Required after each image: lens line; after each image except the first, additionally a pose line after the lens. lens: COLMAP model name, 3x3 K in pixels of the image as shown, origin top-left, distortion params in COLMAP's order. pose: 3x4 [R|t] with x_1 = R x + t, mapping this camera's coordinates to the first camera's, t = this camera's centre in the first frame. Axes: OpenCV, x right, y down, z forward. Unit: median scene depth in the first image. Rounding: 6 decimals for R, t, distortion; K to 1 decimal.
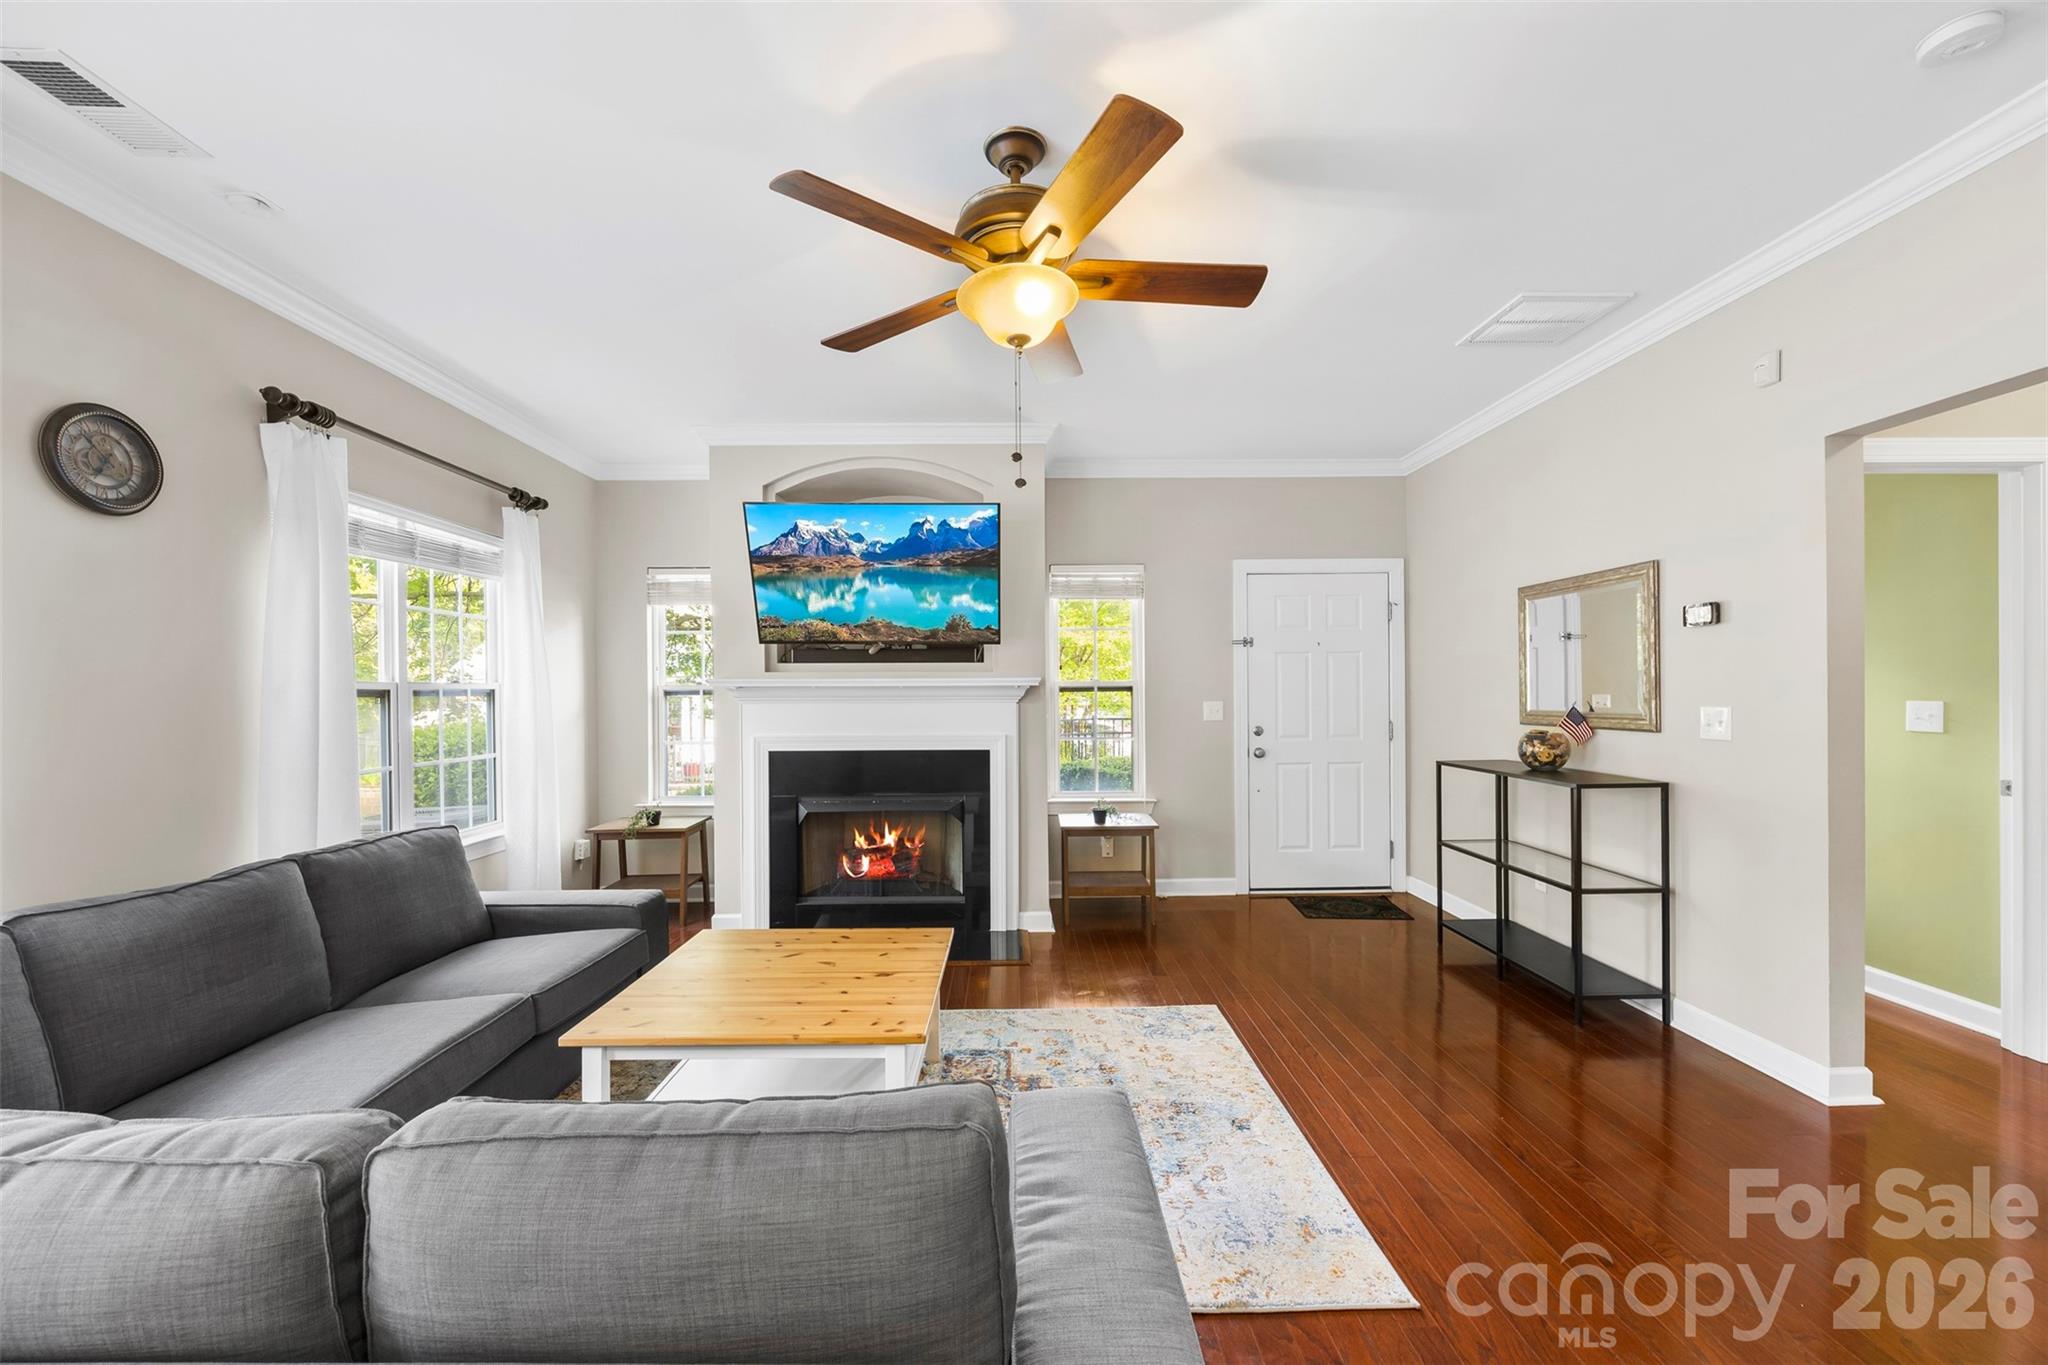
lens RADIAL K [[792.1, 0, 1020.5], [0, 792.1, 698.5], [0, 0, 1]] dist [-0.003396, -0.000216]
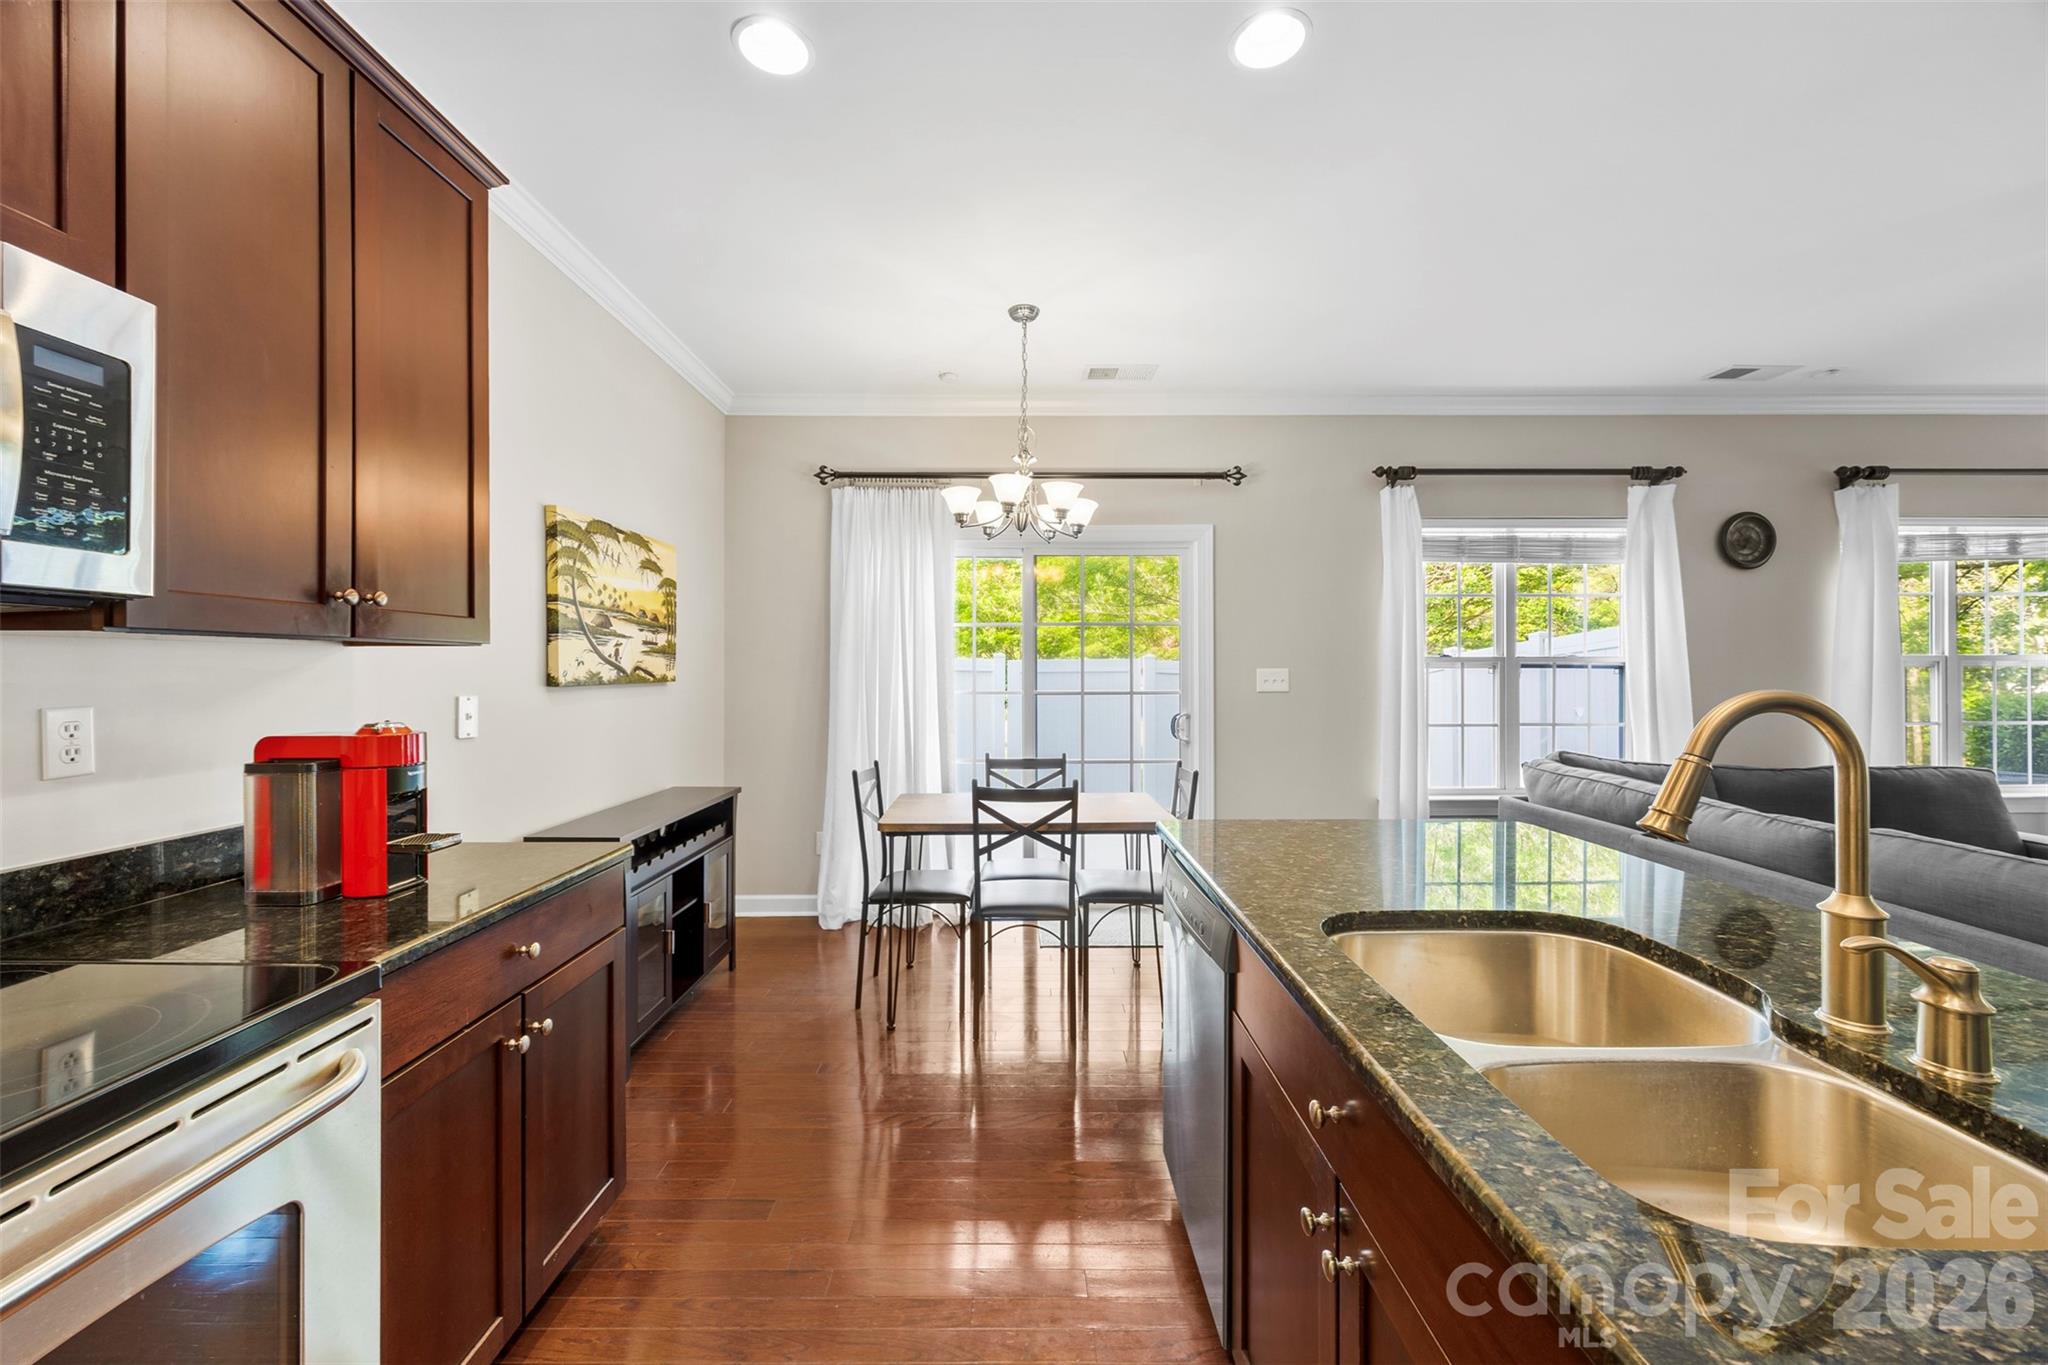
lens RADIAL K [[792.1, 0, 1018.7], [0, 792.1, 669.3], [0, 0, 1]] dist [-0.003396, -0.000216]
pose [[-0.013119, 0.006290, -0.999894, 0.422448], [-0.005617, 0.999964, 0.006364, 0.001170], [0.999898, 0.005700, -0.013083, -0.402683]]
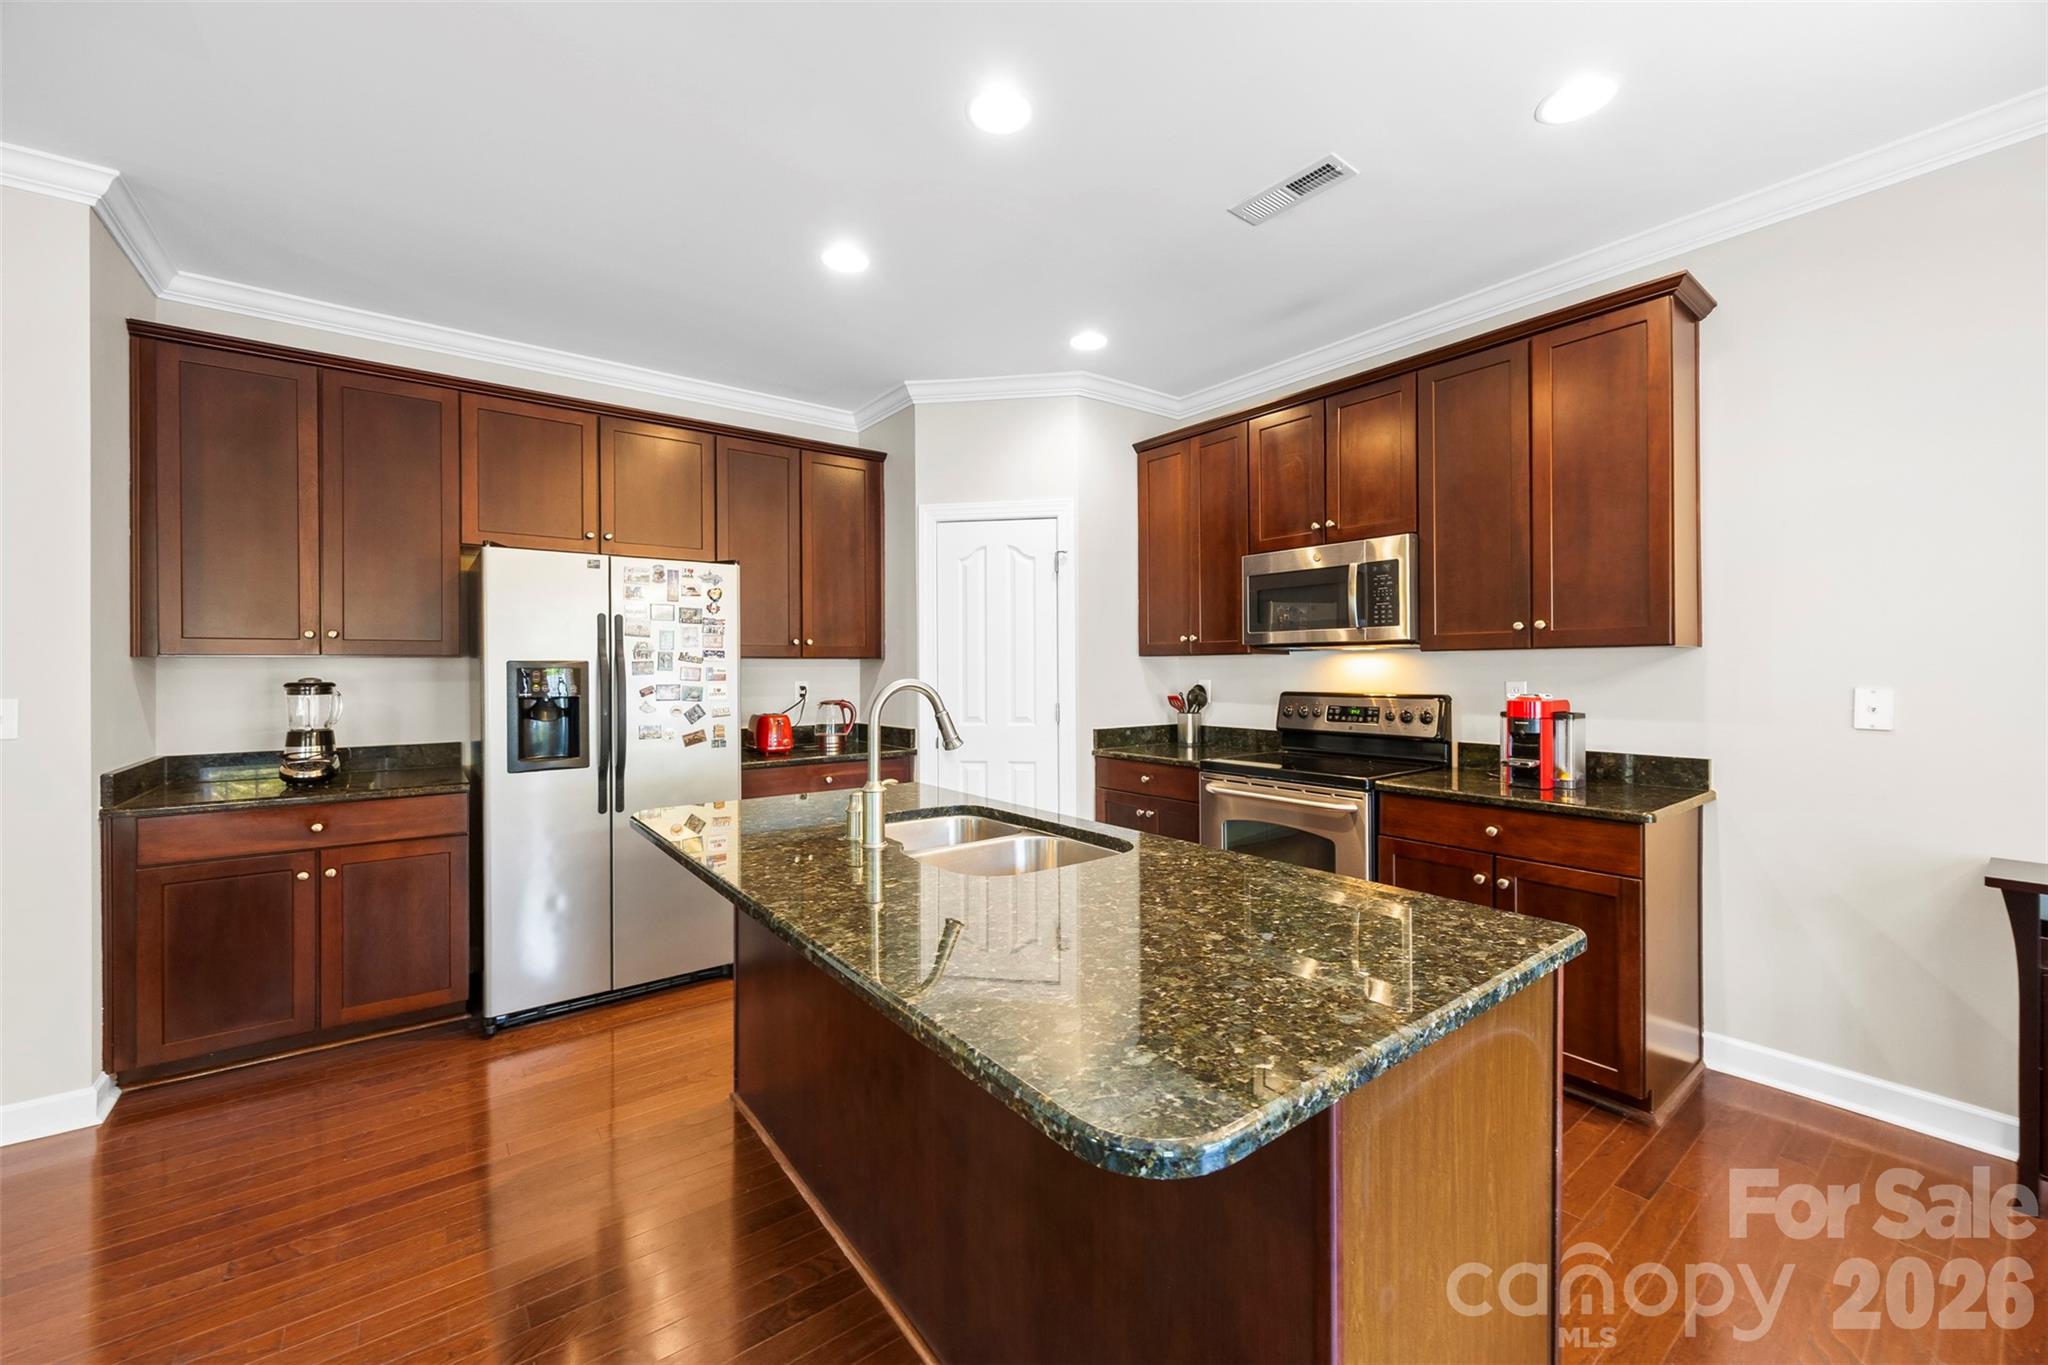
lens RADIAL K [[792.1, 0, 1020.3], [0, 792.1, 666.0], [0, 0, 1]] dist [-0.003396, -0.000216]
pose [[-0.596665, 0.014613, 0.802358, -0.227294], [0.015900, 0.999853, -0.006386, 0.002759], [-0.802333, 0.008947, -0.596810, 0.037331]]
